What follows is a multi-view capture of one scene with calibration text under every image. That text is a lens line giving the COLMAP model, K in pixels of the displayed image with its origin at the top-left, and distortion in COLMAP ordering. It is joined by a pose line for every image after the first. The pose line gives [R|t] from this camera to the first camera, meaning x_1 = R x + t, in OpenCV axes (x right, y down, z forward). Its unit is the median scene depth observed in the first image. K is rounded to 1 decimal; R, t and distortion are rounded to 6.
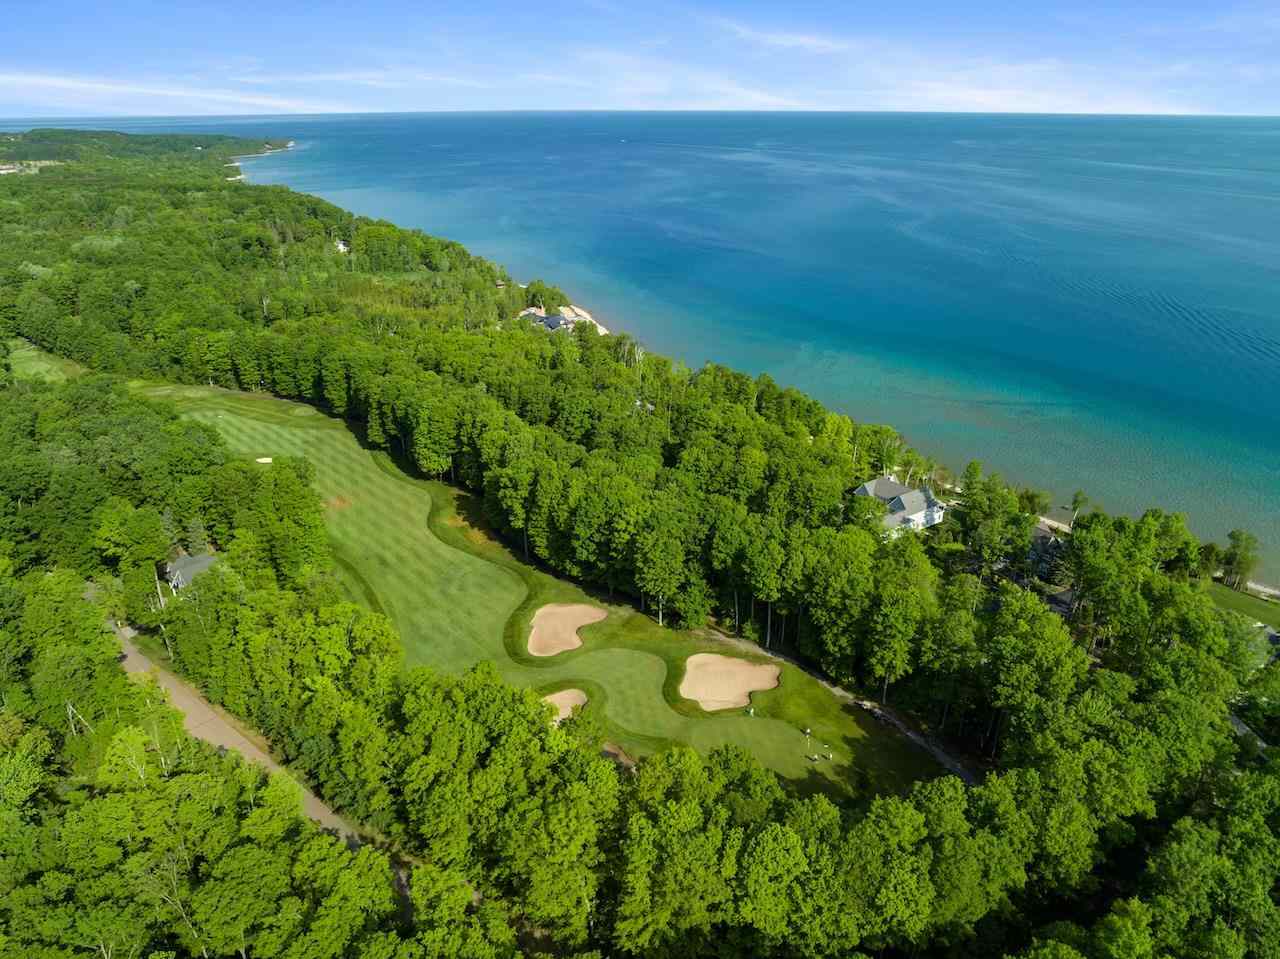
lens RADIAL K [[914.3, 0, 637.1], [0, 914.3, 477.1], [0, 0, 1]] dist [-0.033605, 0.004803]
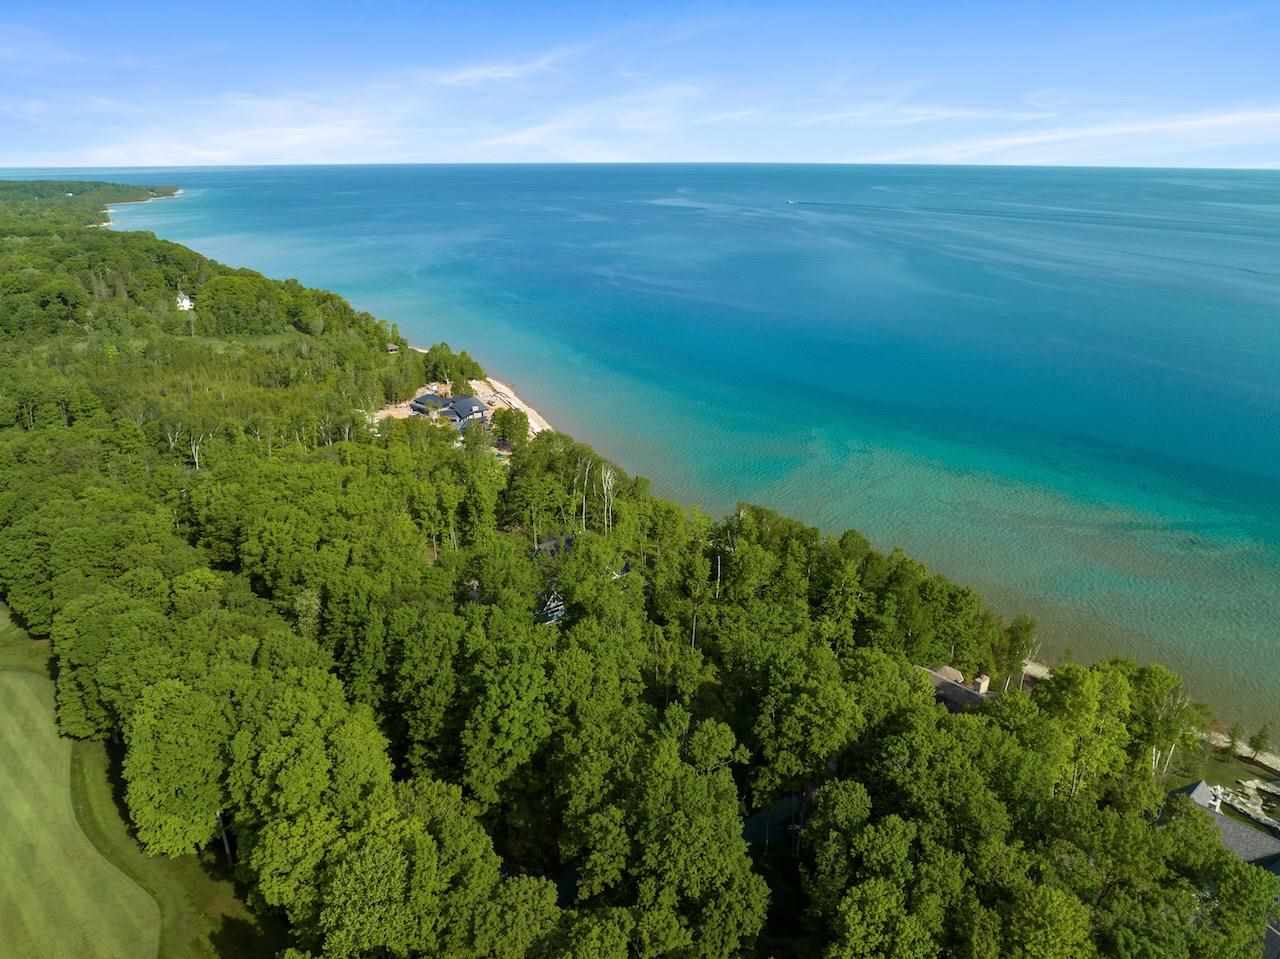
lens RADIAL K [[914.3, 0, 637.1], [0, 914.3, 477.1], [0, 0, 1]] dist [-0.033605, 0.004803]
pose [[0.995412, -0.030601, 0.090653, -0.020383], [0.035052, 0.998236, -0.047919, -0.066897], [-0.089027, 0.050877, 0.994729, 0.252693]]
